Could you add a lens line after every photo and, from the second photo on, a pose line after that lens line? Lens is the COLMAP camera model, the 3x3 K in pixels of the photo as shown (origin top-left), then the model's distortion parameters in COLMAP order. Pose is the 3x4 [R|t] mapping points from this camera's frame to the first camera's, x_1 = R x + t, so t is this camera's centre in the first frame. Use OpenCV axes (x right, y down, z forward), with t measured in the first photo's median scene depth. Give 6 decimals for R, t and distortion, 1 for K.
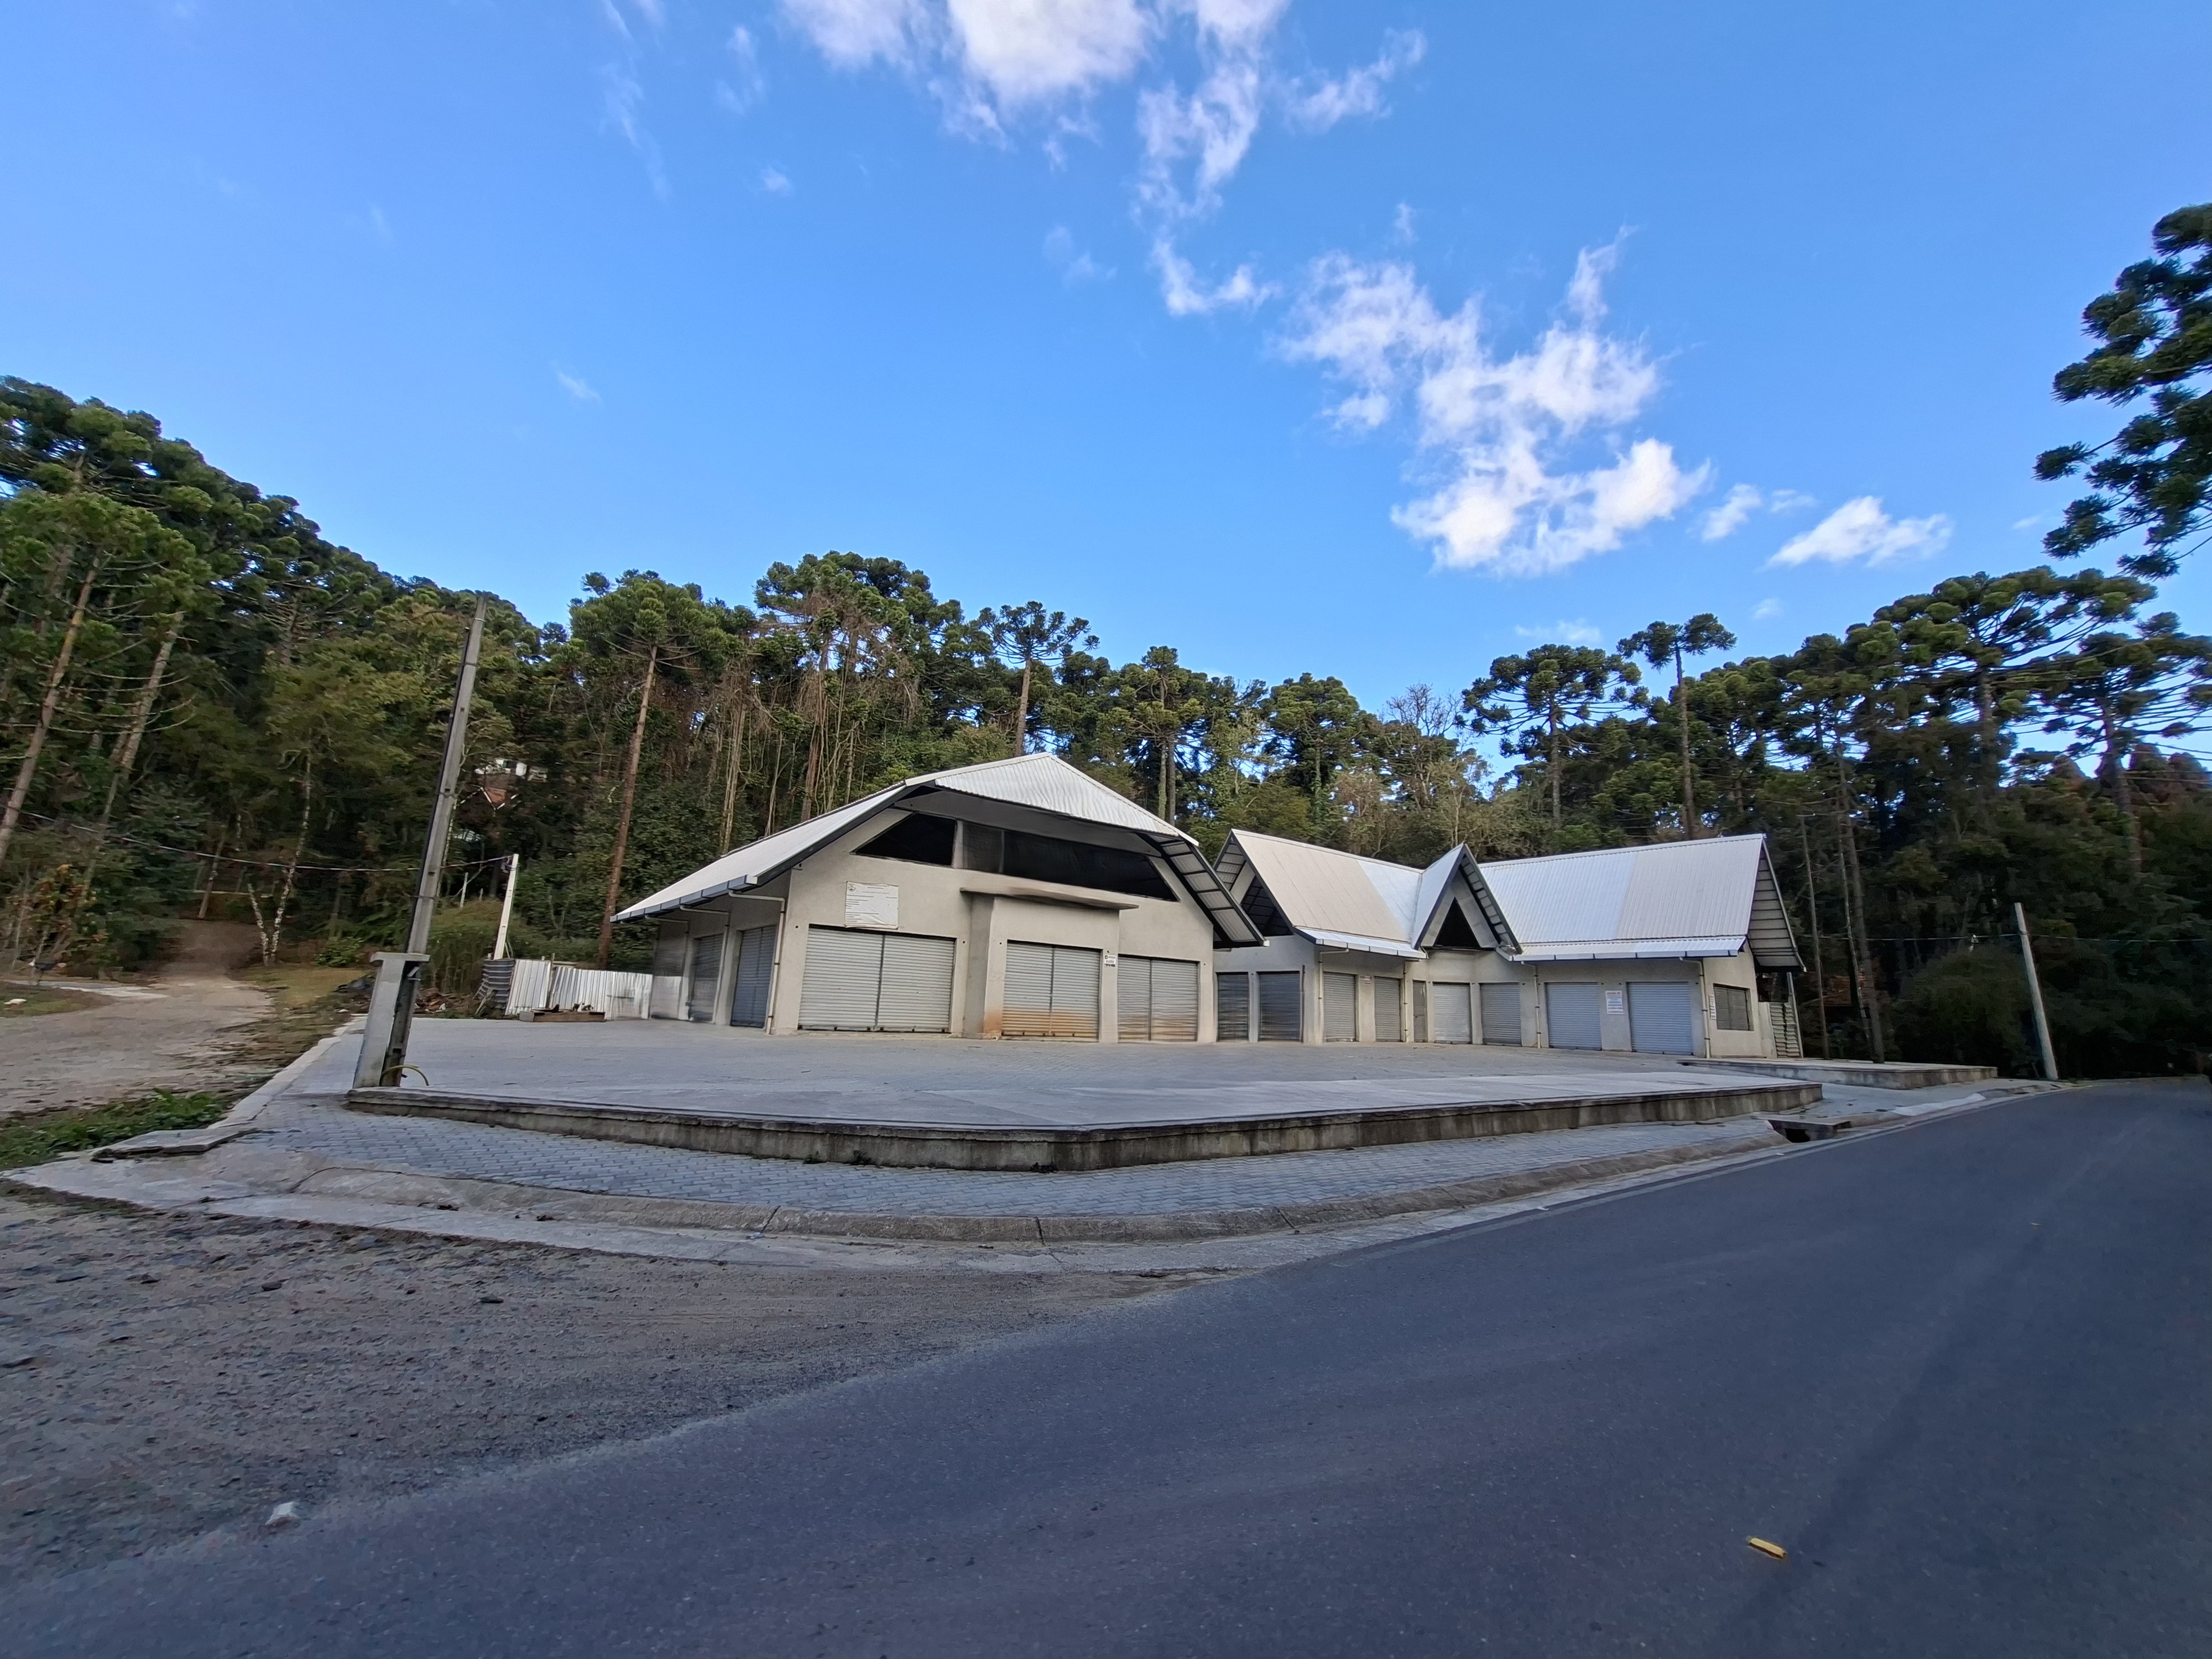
lens RADIAL K [[877.9, 0, 1114.5], [0, 877.9, 840.0], [0, 0, 1]] dist [-0.010098, 0.005131]
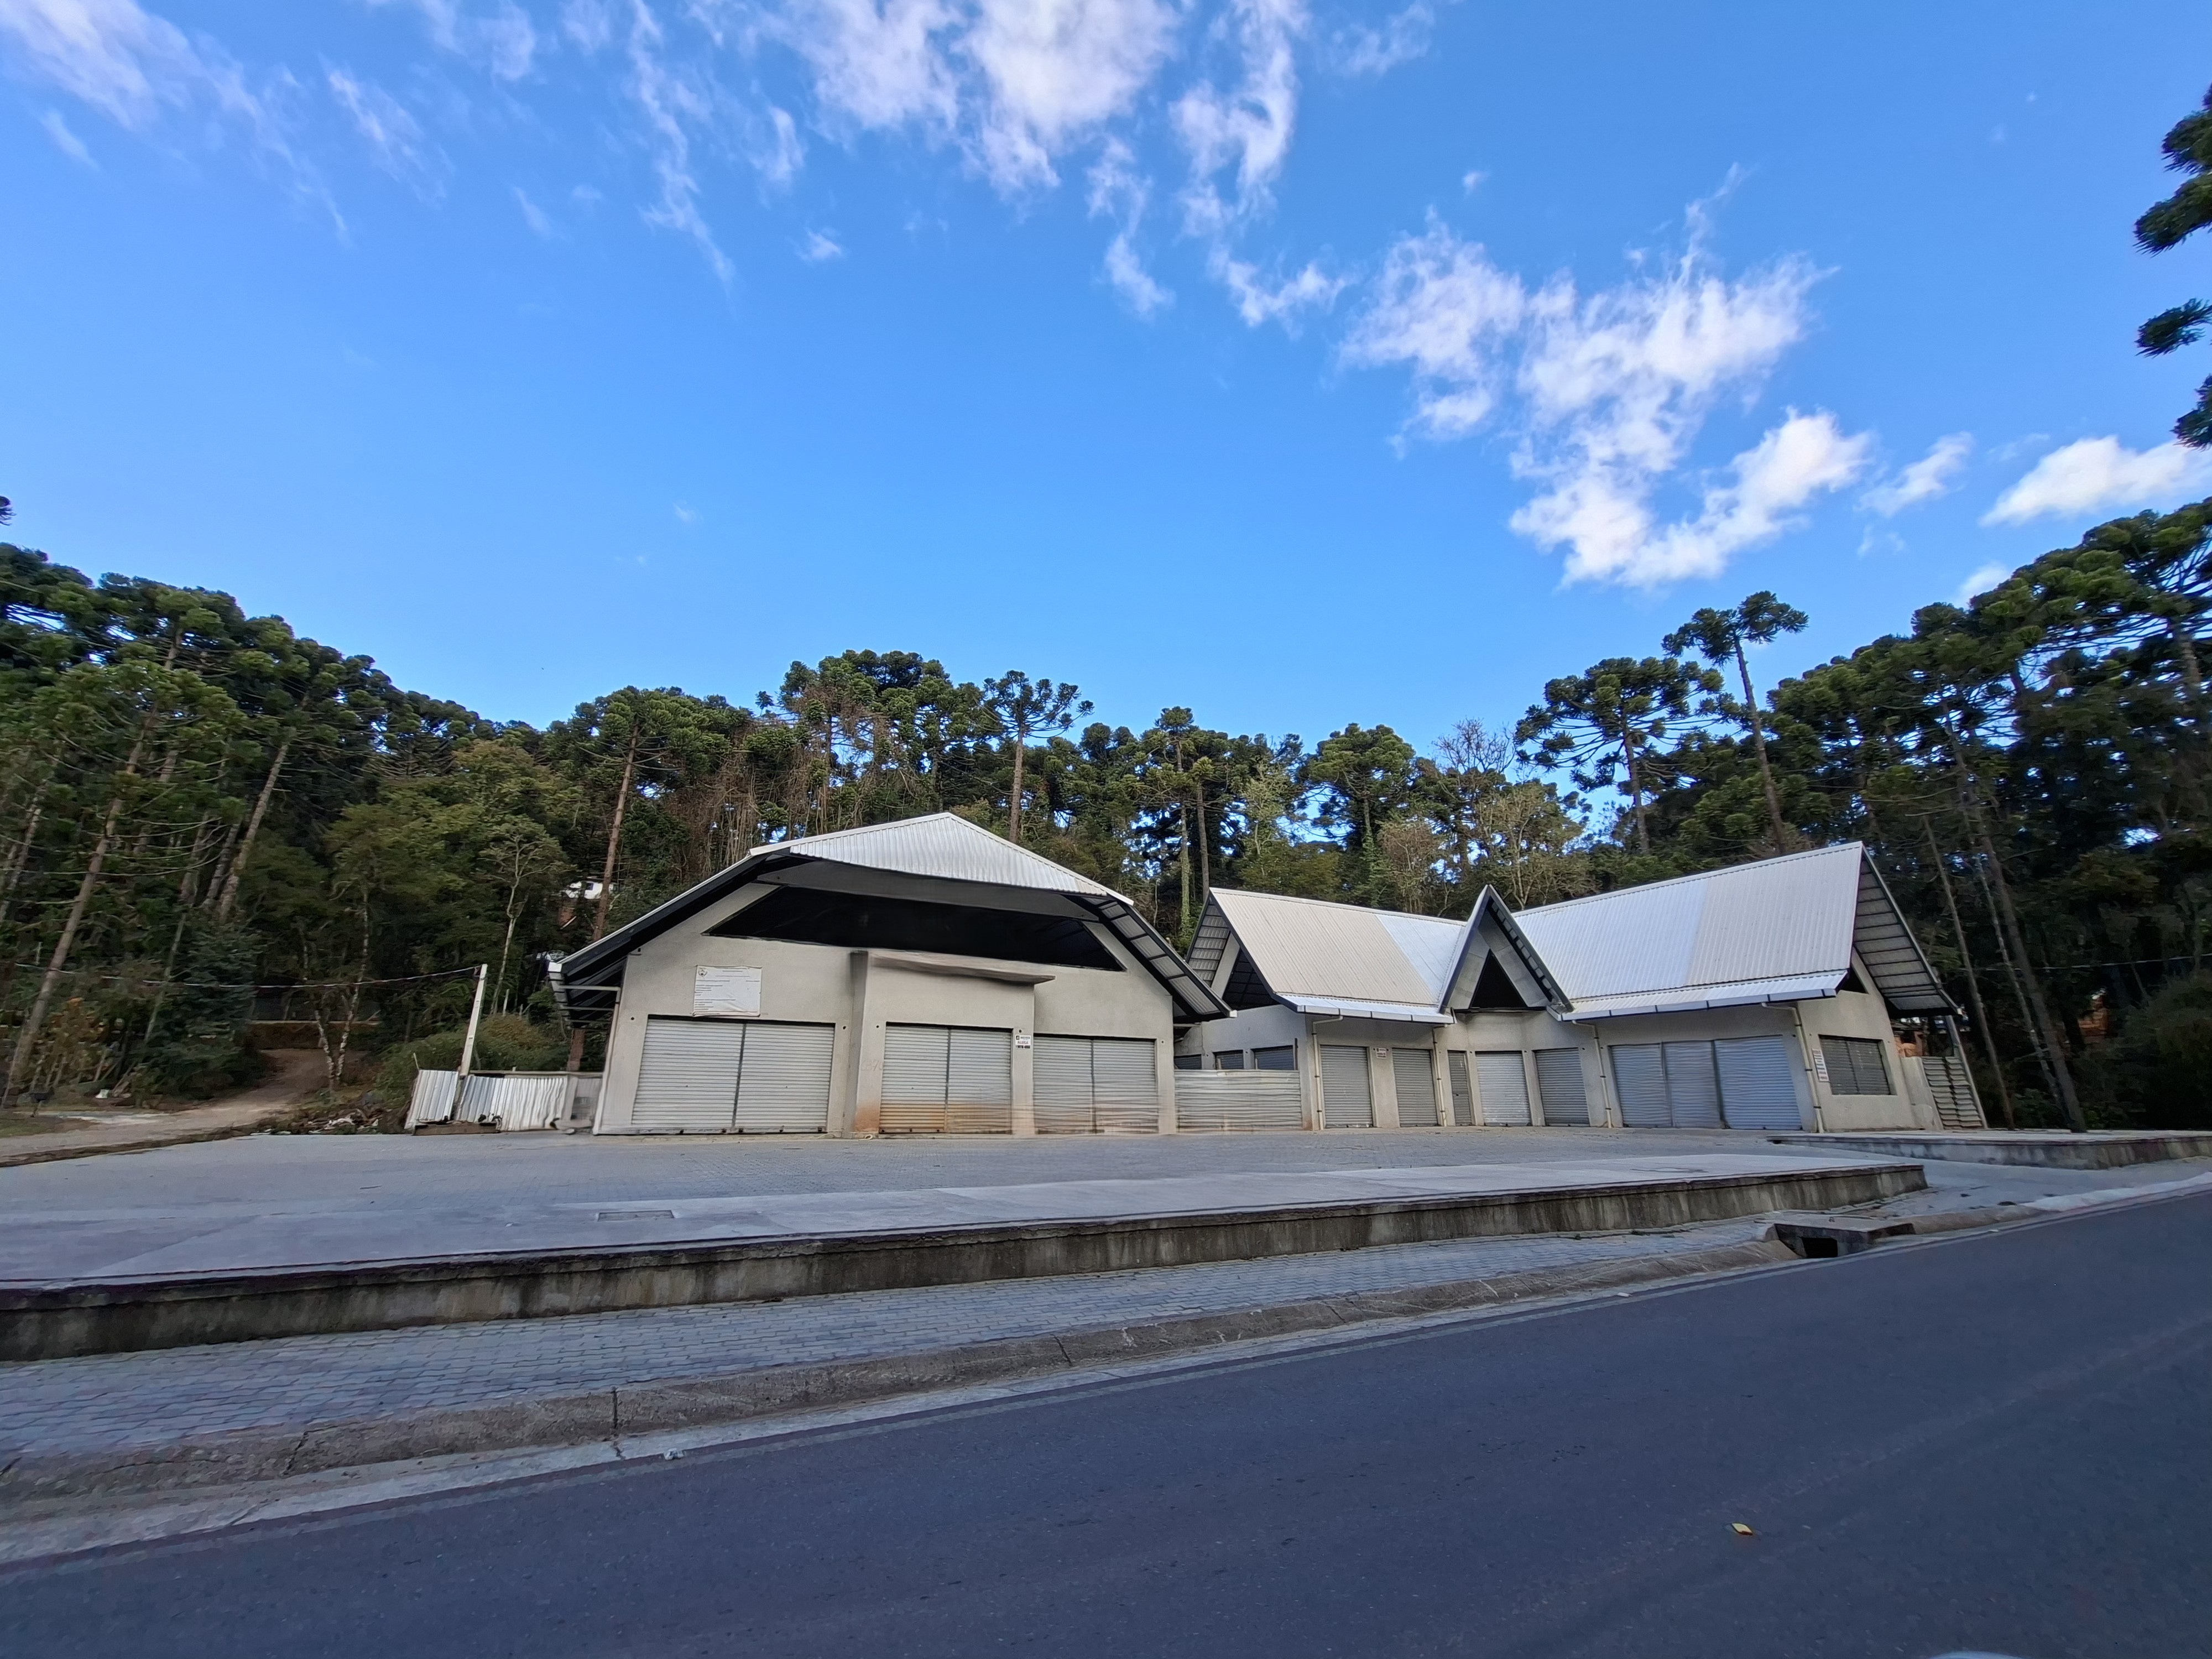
lens RADIAL K [[877.4, 0, 1110.1], [0, 877.4, 833.1], [0, 0, 1]] dist [-0.003999, 0.000807]
pose [[0.985886, -0.084171, -0.144721, 0.161357], [0.067718, 0.991044, -0.115089, 0.027650], [0.153112, 0.103664, 0.982757, 0.097620]]
